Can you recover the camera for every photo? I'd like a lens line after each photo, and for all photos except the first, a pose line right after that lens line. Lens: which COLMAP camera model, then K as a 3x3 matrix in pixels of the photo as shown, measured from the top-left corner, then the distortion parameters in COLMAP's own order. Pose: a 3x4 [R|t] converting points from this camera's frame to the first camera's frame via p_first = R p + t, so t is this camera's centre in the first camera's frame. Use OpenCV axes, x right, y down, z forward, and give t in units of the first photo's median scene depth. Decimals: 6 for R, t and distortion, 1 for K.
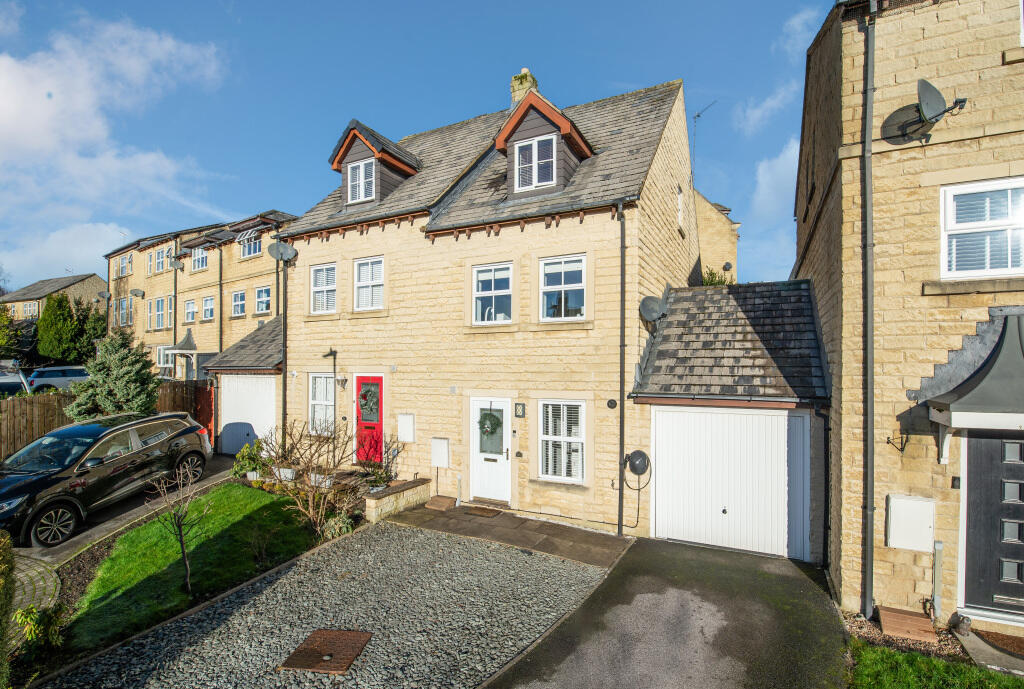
lens RADIAL K [[452.1, 0, 511.7], [0, 452.1, 367.1], [0, 0, 1]] dist [-0.021060, -0.000448]
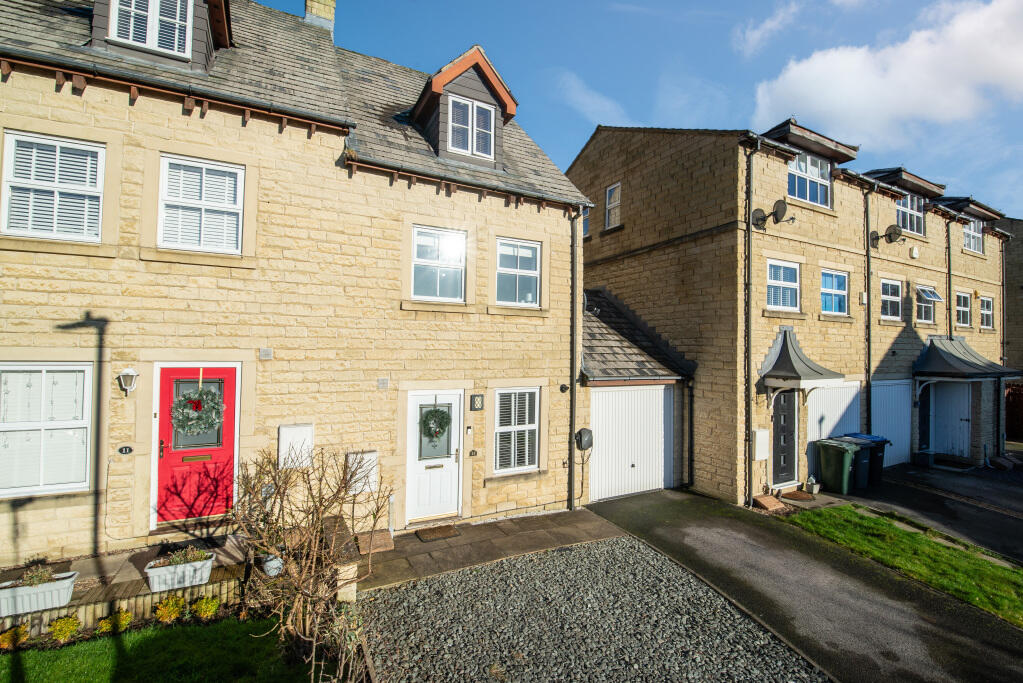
lens RADIAL K [[445.2, 0, 511.5], [0, 445.2, 341.5], [0, 0, 1]] dist [-0.016784, -0.000365]
pose [[0.596094, 0.022735, 0.802593, -0.623974], [-0.010917, 0.999736, -0.020212, -0.006388], [-0.802841, 0.003286, 0.596184, 0.416518]]
